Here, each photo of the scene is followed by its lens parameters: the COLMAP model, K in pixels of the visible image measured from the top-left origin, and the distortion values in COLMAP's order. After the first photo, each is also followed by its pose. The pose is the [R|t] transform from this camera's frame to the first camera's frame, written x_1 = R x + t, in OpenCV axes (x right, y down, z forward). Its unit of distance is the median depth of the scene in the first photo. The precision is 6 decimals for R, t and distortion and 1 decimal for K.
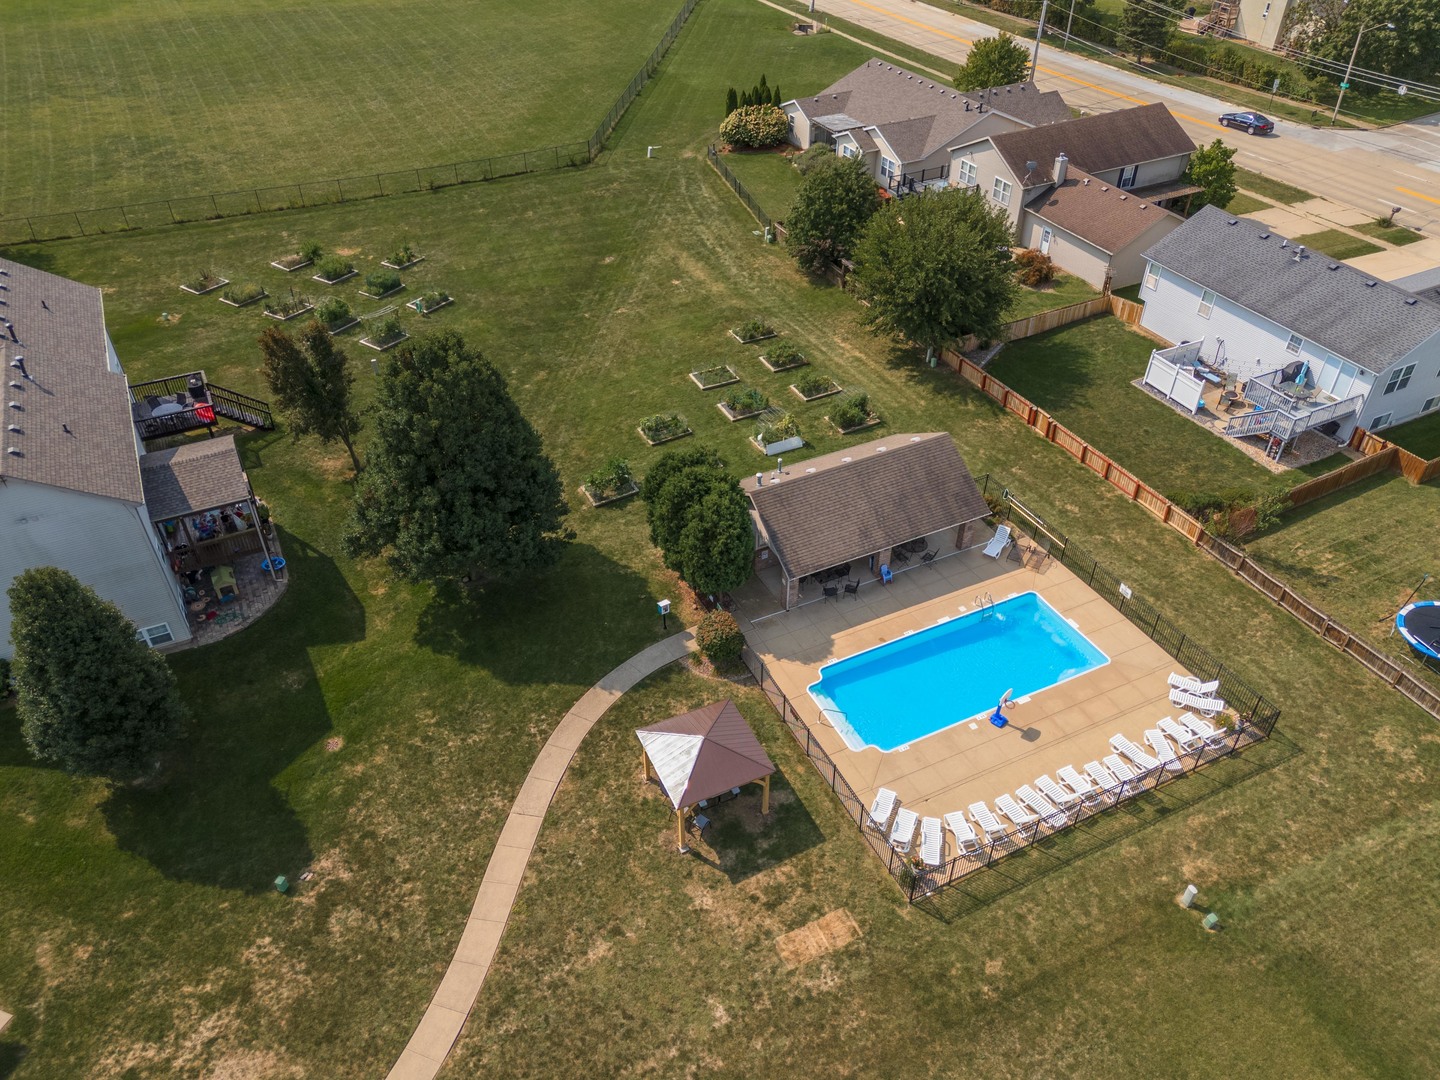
lens RADIAL K [[1023.8, 0, 720.0], [0, 1023.8, 540.0], [0, 0, 1]] dist [0.038472, -0.001548]
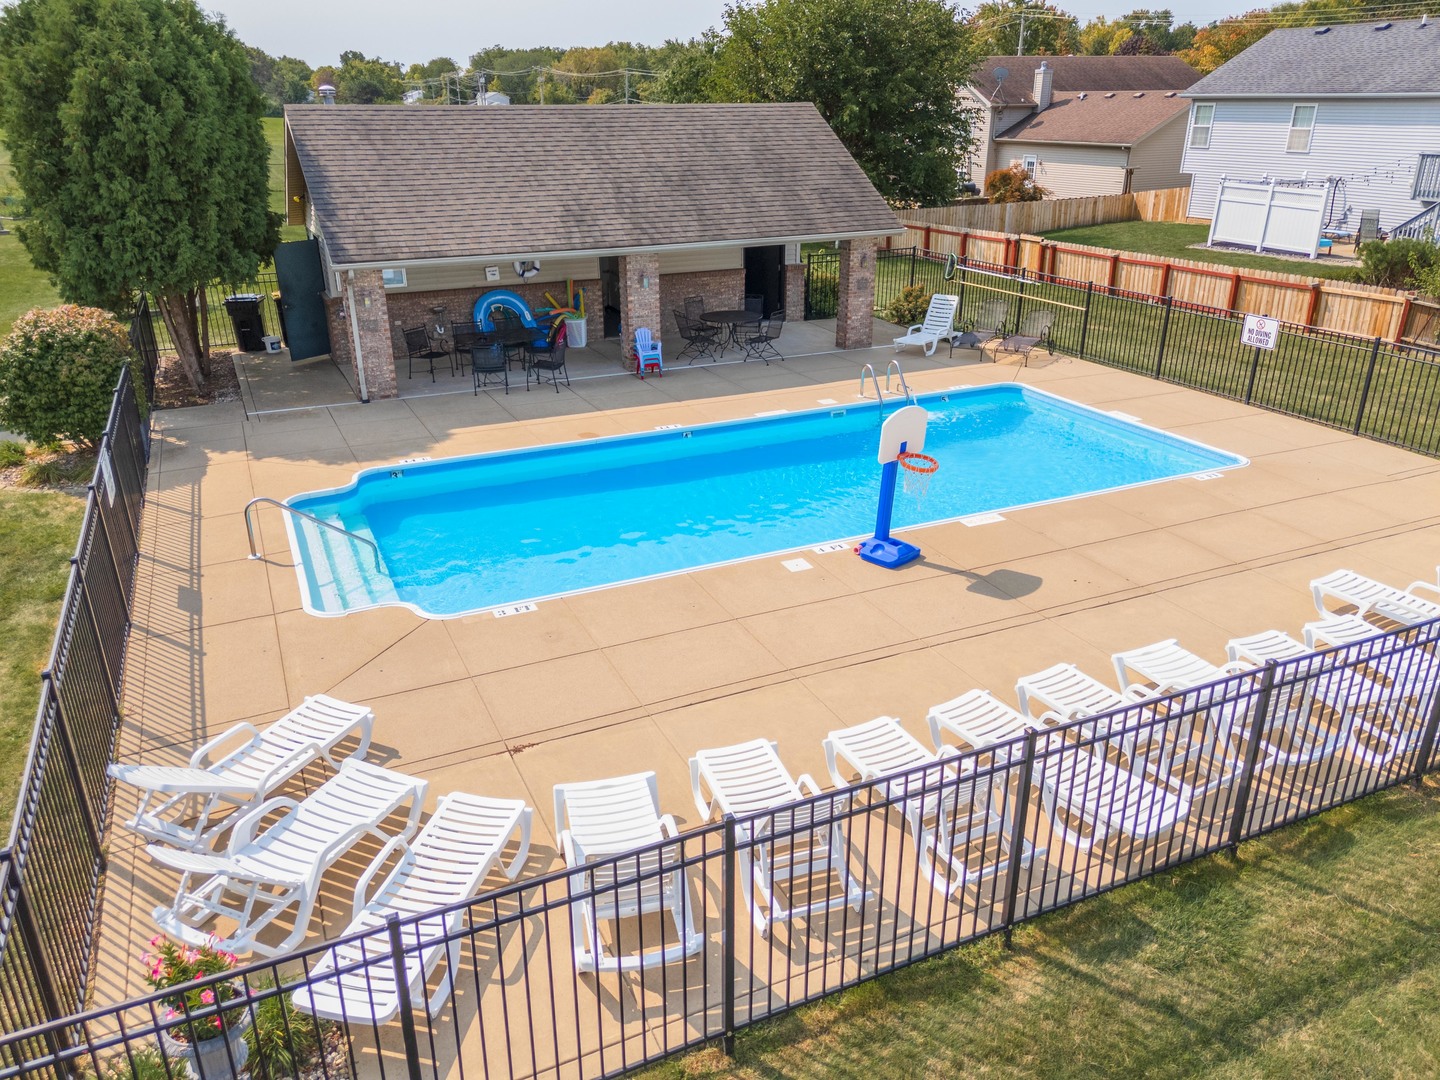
lens RADIAL K [[1046.9, 0, 720.0], [0, 1046.9, 540.0], [0, 0, 1]] dist [0.040666, -0.003214]
pose [[0.999839, 0.010477, -0.014565, 0.215936], [-0.014084, 0.961223, -0.275412, 0.237441], [0.011114, 0.275573, 0.961216, 0.682777]]
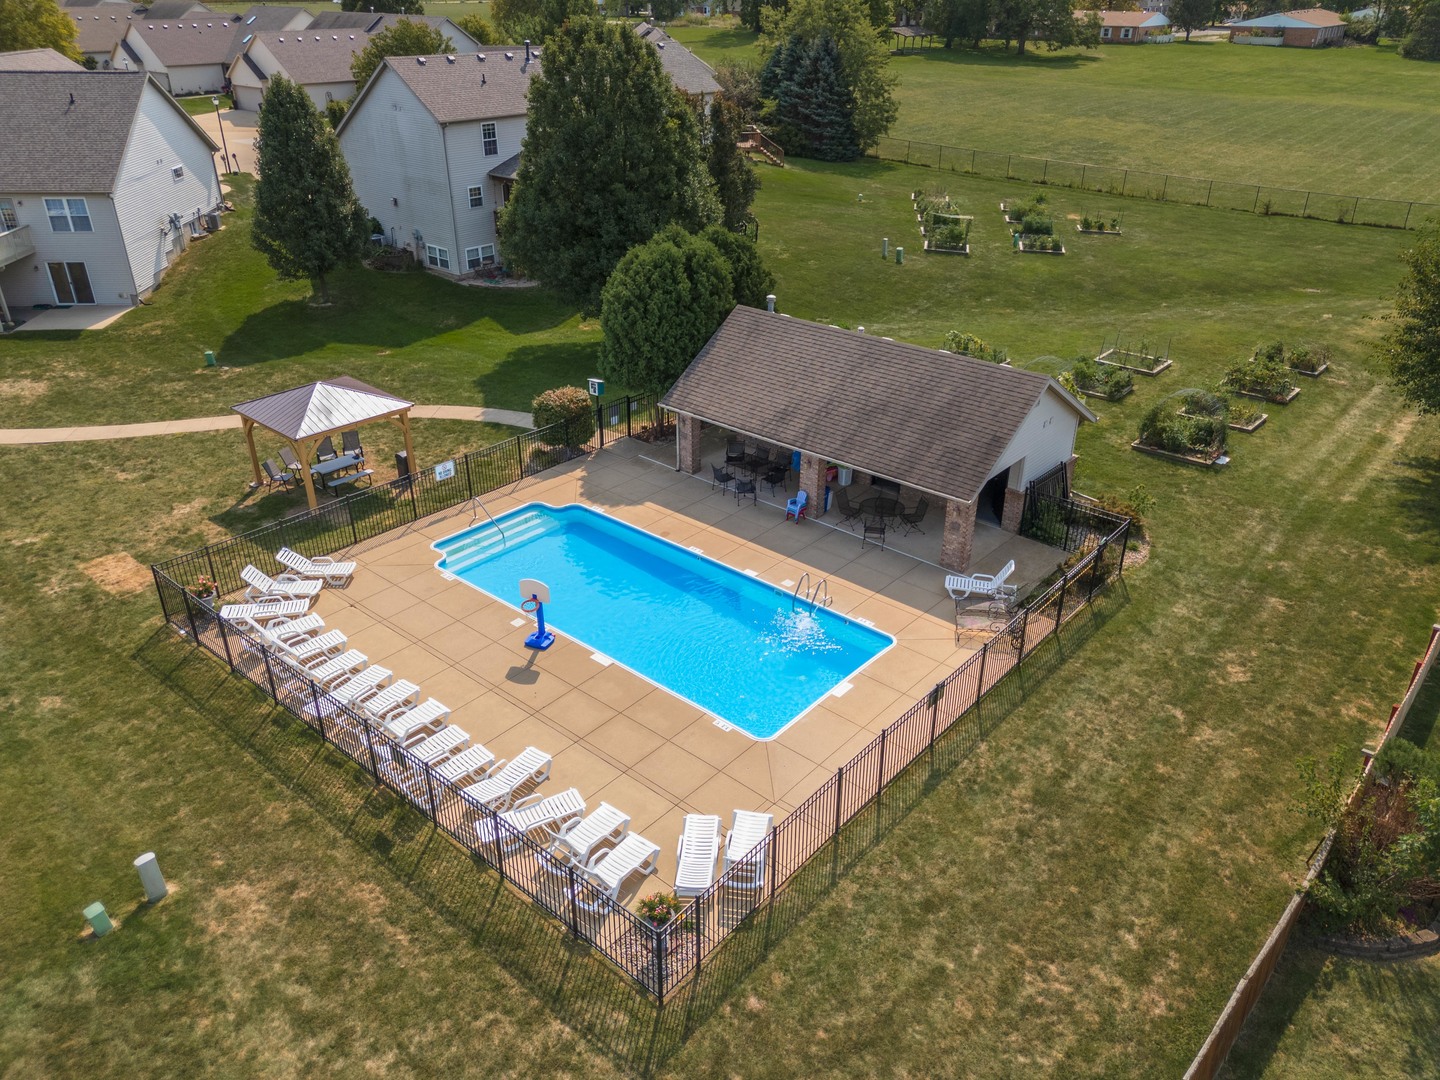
lens RADIAL K [[1046.9, 0, 720.0], [0, 1046.9, 540.0], [0, 0, 1]] dist [0.040666, -0.003214]
pose [[0.394057, 0.437245, -0.808416, 0.724893], [-0.580028, 0.800612, 0.150294, -0.018581], [0.712943, 0.409680, 0.569101, 0.670832]]
